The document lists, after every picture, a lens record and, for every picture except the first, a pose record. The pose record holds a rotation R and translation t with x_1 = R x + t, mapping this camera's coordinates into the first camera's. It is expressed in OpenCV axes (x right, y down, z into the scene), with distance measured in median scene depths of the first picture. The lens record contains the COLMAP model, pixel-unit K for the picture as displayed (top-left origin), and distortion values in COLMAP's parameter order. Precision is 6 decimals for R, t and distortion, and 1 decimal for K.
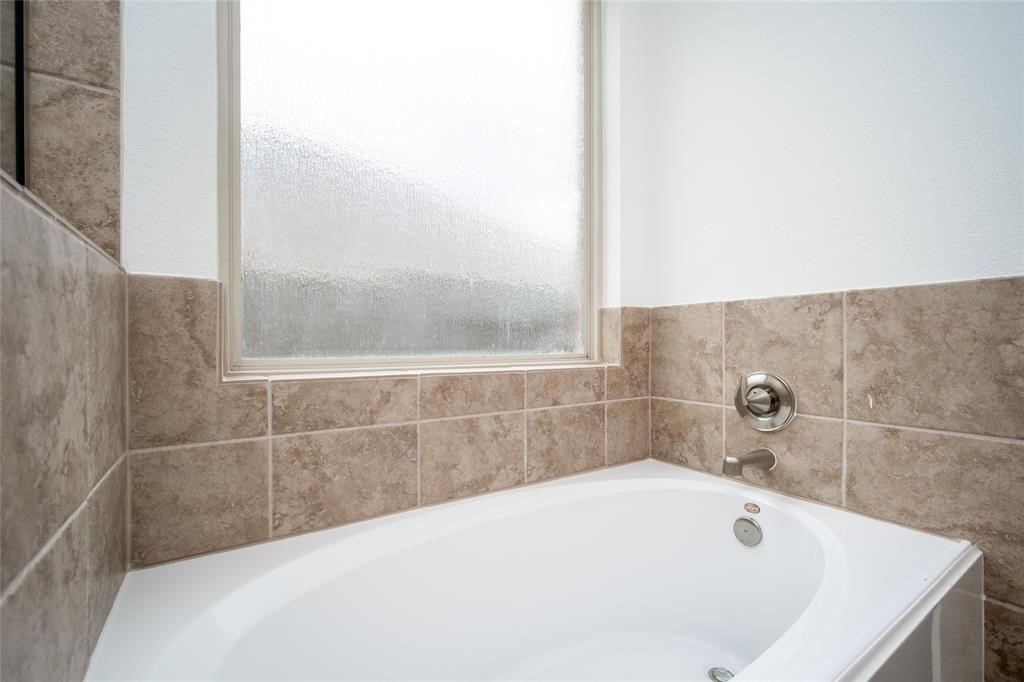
lens RADIAL K [[442.4, 0, 515.4], [0, 442.4, 347.5], [0, 0, 1]] dist [-0.003019, 0.000059]
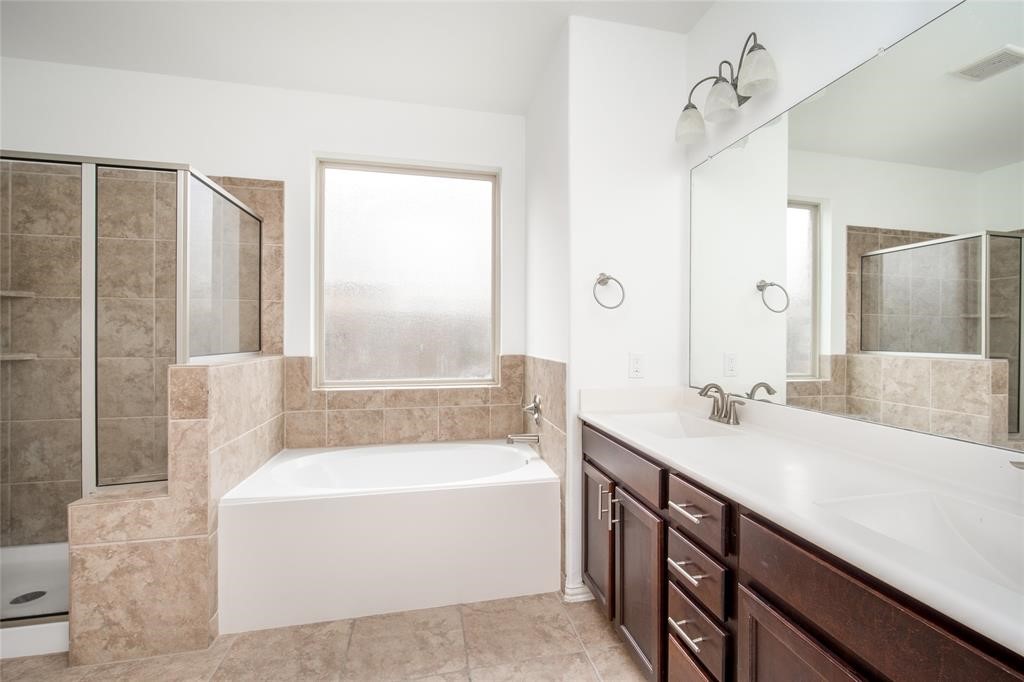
lens RADIAL K [[442.4, 0, 517.1], [0, 442.4, 337.4], [0, 0, 1]] dist [-0.003019, 0.000059]
pose [[0.926316, 0.004283, -0.376722, 1.236125], [-0.005396, 0.999984, -0.001901, -0.201625], [0.376708, 0.003794, 0.926324, -0.878313]]
